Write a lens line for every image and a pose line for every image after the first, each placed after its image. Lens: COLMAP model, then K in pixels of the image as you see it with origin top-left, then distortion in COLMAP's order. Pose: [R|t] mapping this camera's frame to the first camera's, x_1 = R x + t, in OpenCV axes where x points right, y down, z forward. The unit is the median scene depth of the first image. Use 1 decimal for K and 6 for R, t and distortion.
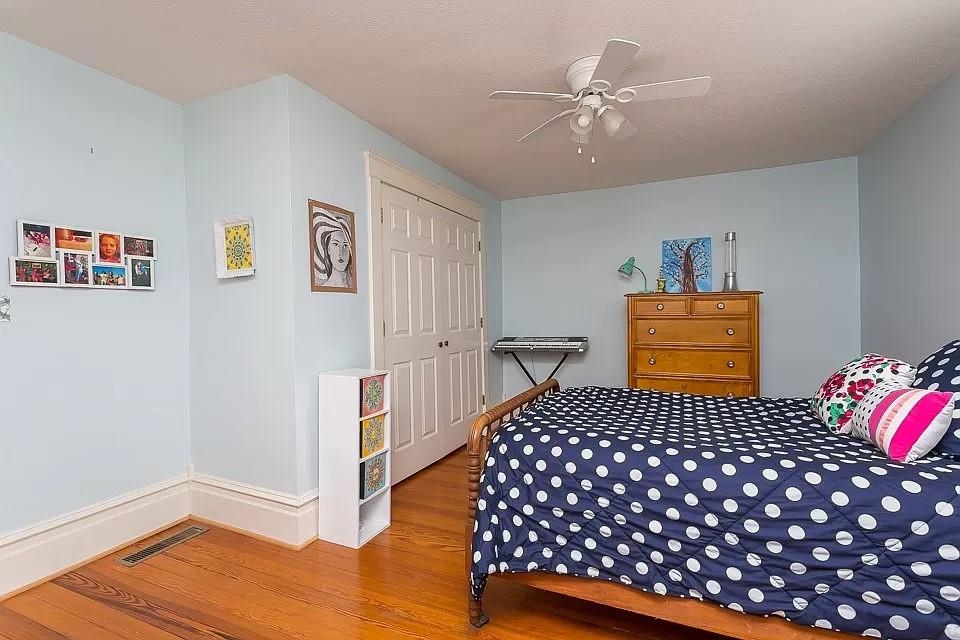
lens RADIAL K [[457.4, 0, 481.6], [0, 457.4, 317.0], [0, 0, 1]] dist [-0.000114, 0.001858]
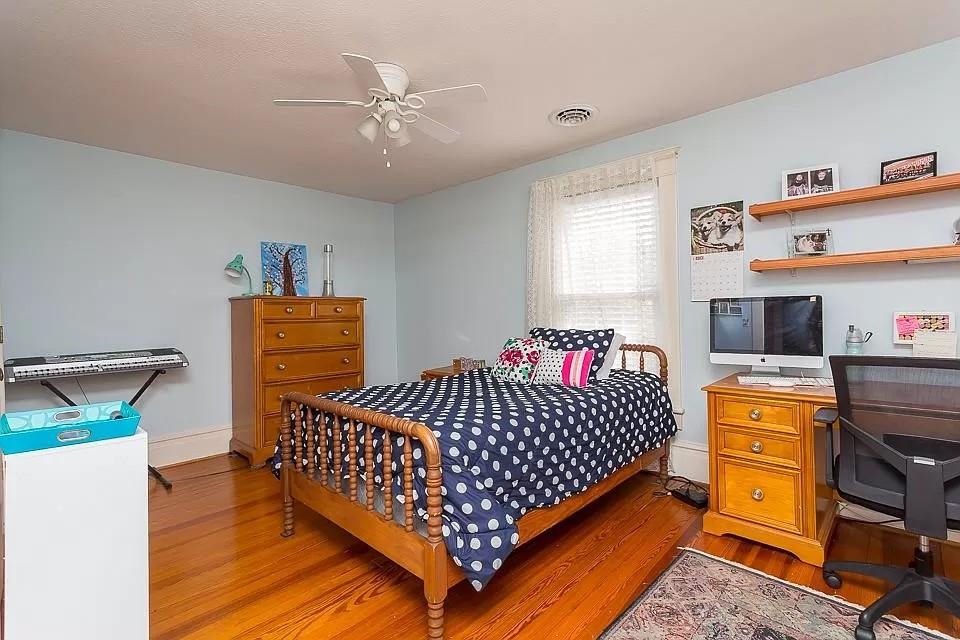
lens RADIAL K [[457.4, 0, 480.9], [0, 457.4, 316.6], [0, 0, 1]] dist [-0.000114, 0.001858]
pose [[0.316307, -0.001487, 0.948656, -0.380020], [0.018541, 0.999817, -0.004615, 0.003547], [-0.948476, 0.019049, 0.316277, 0.273966]]
